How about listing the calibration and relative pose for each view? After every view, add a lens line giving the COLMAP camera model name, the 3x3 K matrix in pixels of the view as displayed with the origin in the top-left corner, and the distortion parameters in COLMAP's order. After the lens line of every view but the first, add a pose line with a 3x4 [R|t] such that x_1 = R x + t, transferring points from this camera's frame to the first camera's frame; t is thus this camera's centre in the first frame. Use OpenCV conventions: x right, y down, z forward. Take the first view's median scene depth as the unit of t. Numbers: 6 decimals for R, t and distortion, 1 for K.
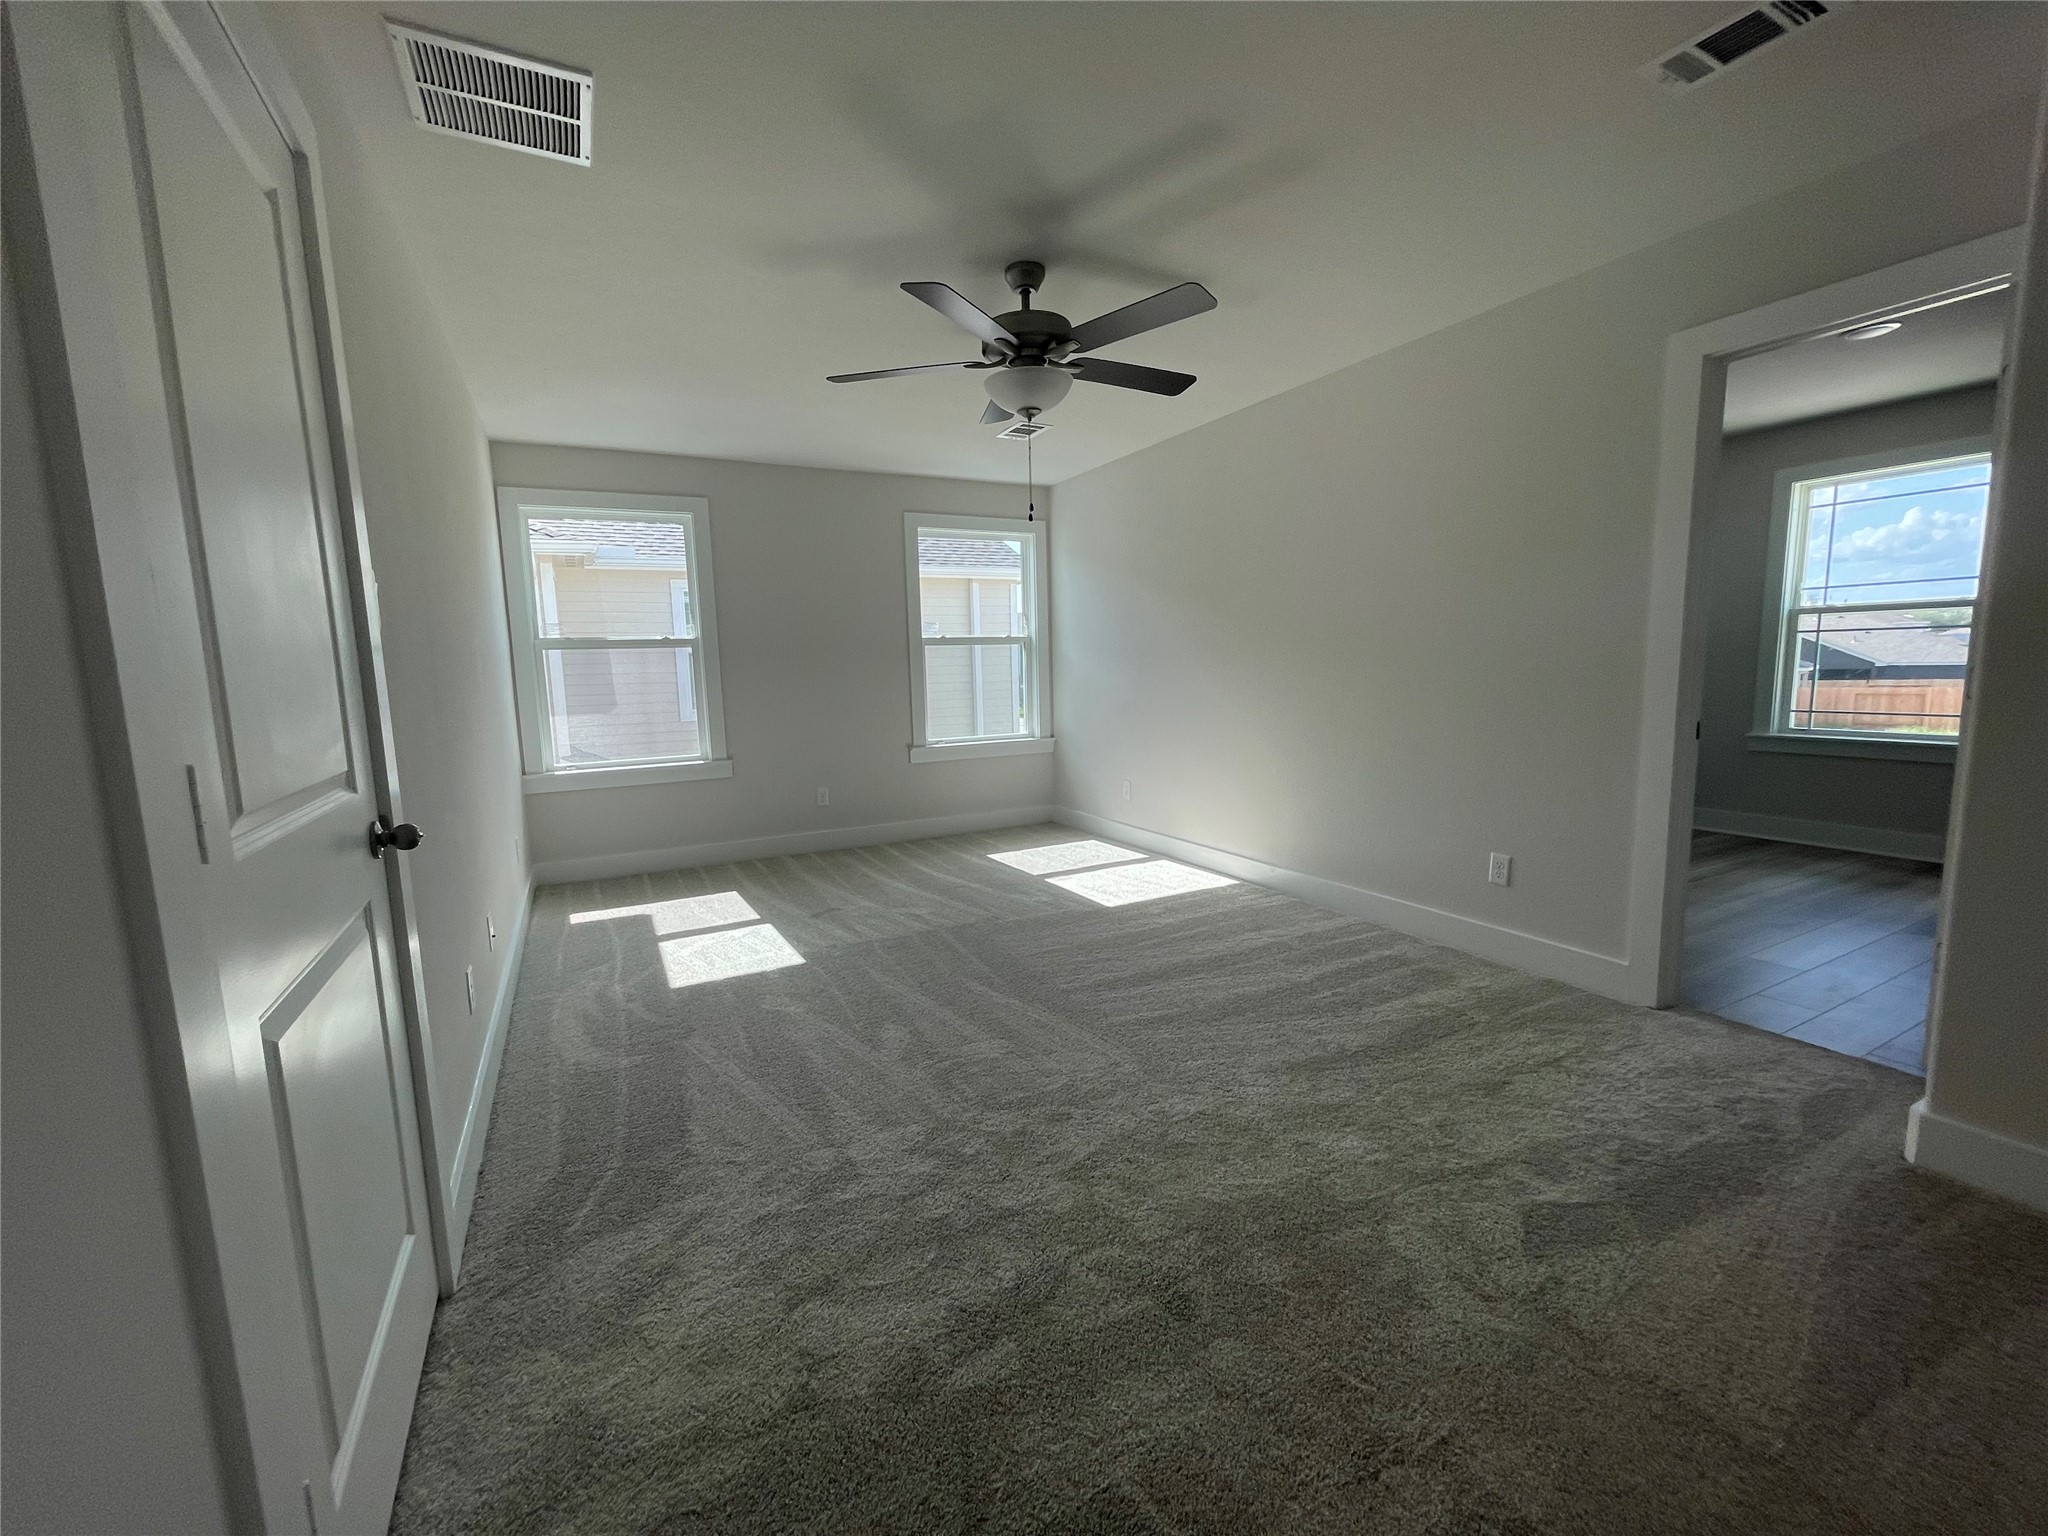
lens RADIAL K [[826.6, 0, 1014.9], [0, 826.6, 768.3], [0, 0, 1]] dist [0.002614, -0.000633]
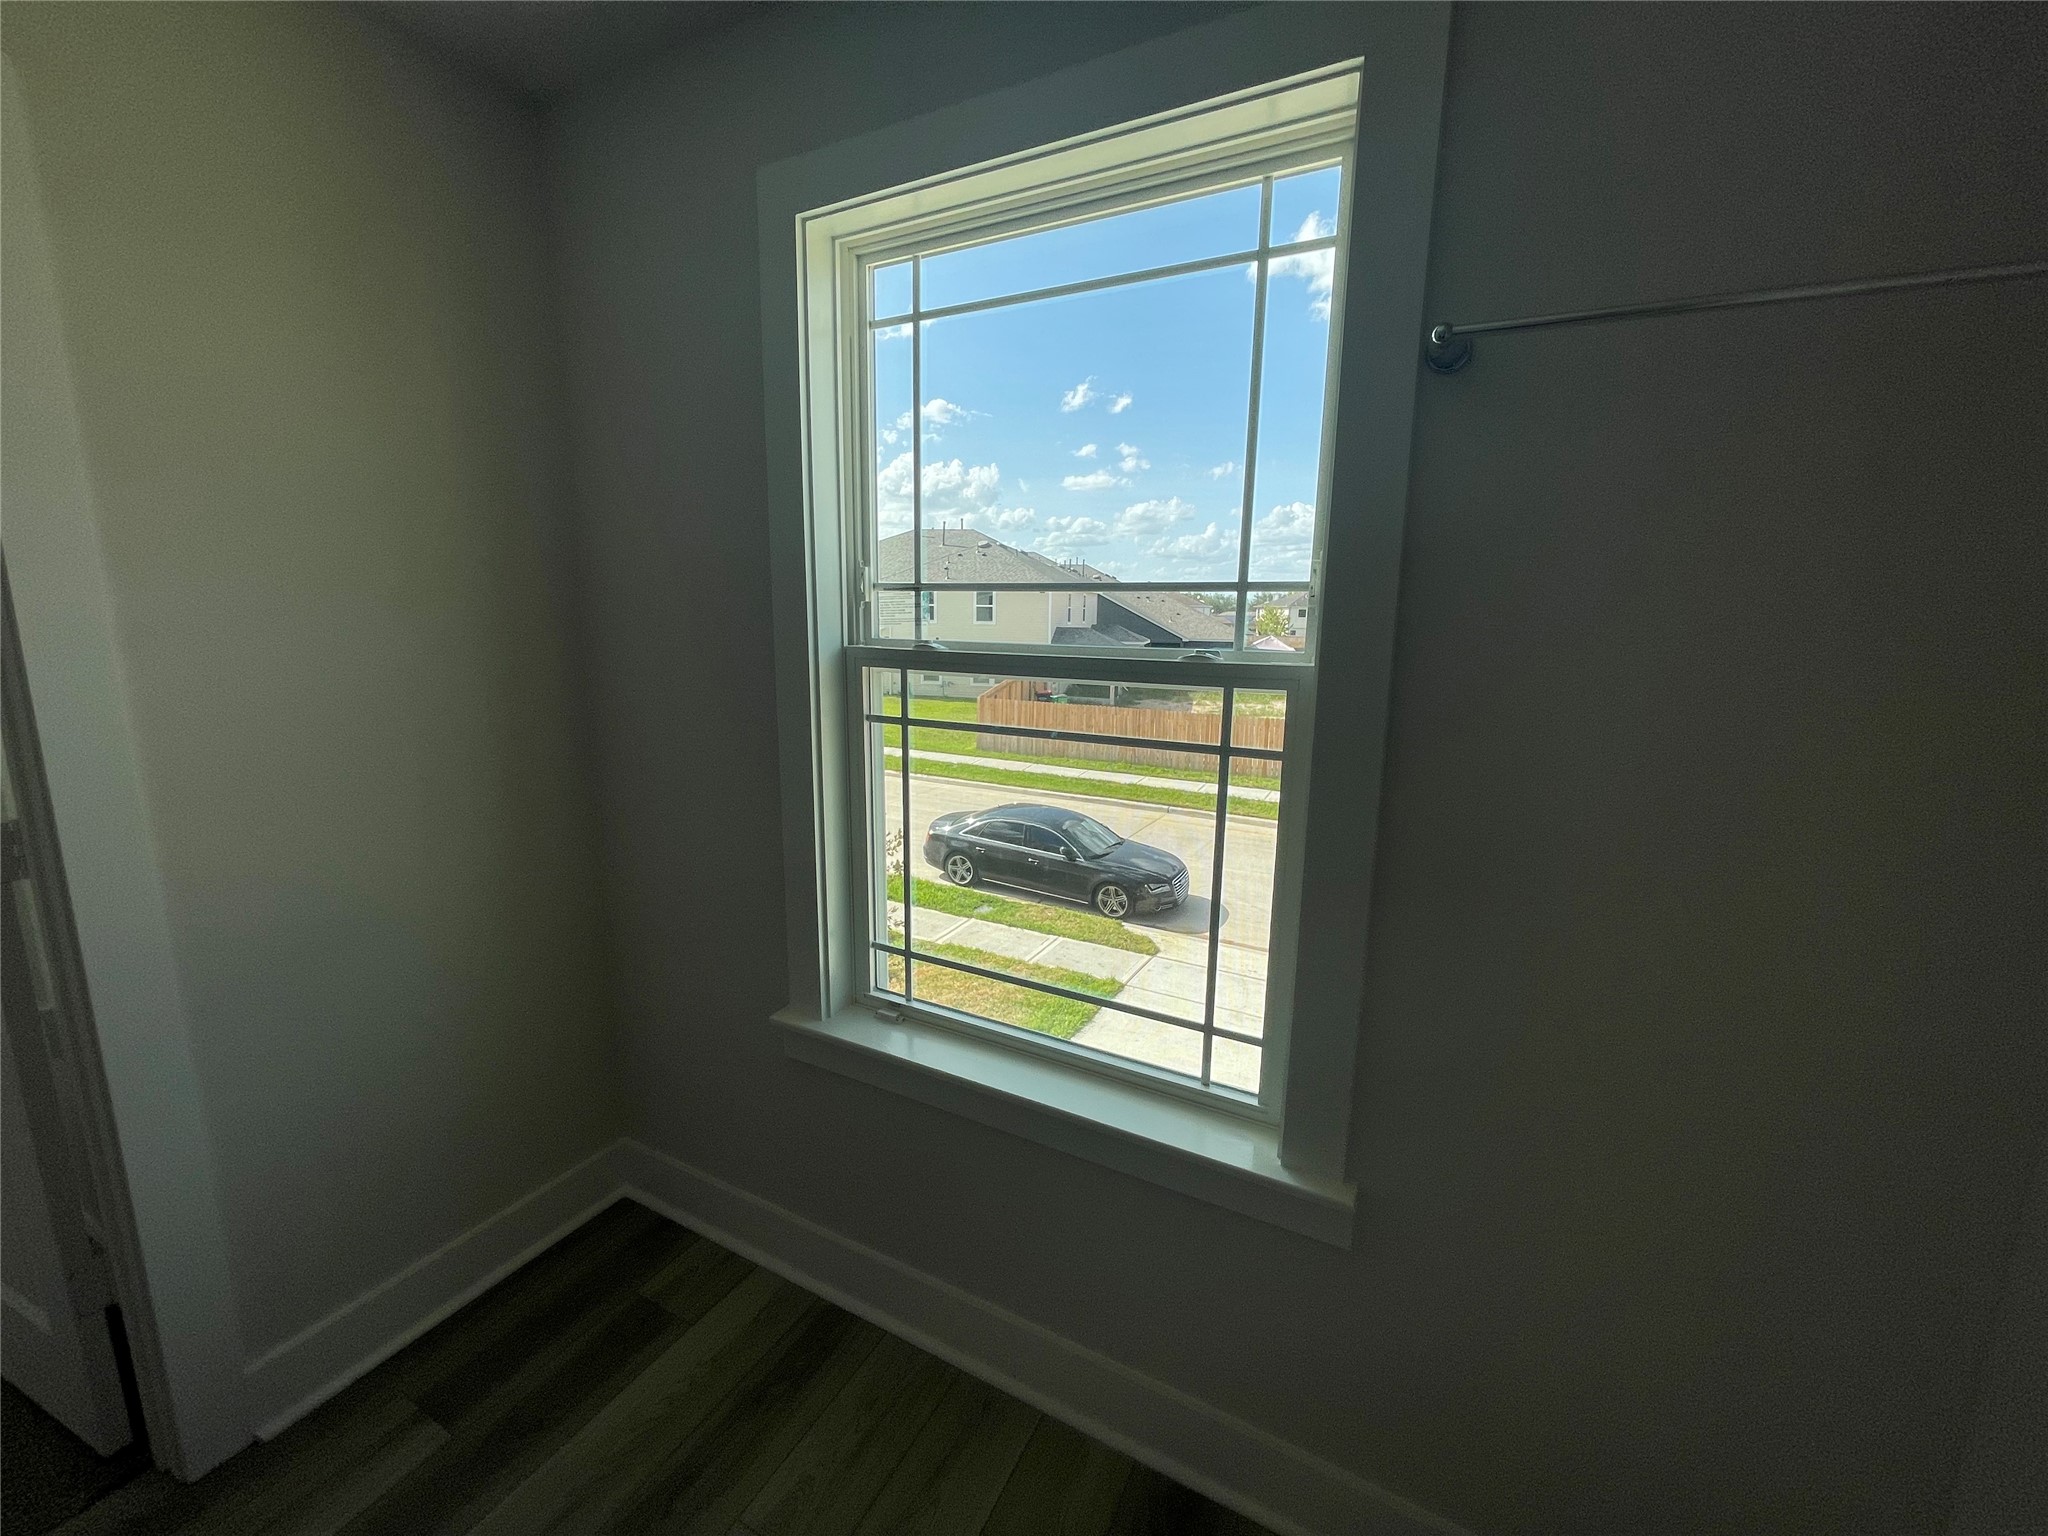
lens RADIAL K [[826.6, 0, 1011.5], [0, 826.6, 769.4], [0, 0, 1]] dist [0.002614, -0.000633]
pose [[0.831852, -0.065532, 0.551115, 0.816264], [0.036250, 0.997300, 0.063871, -0.164260], [-0.553813, -0.033153, 0.831981, 0.700655]]
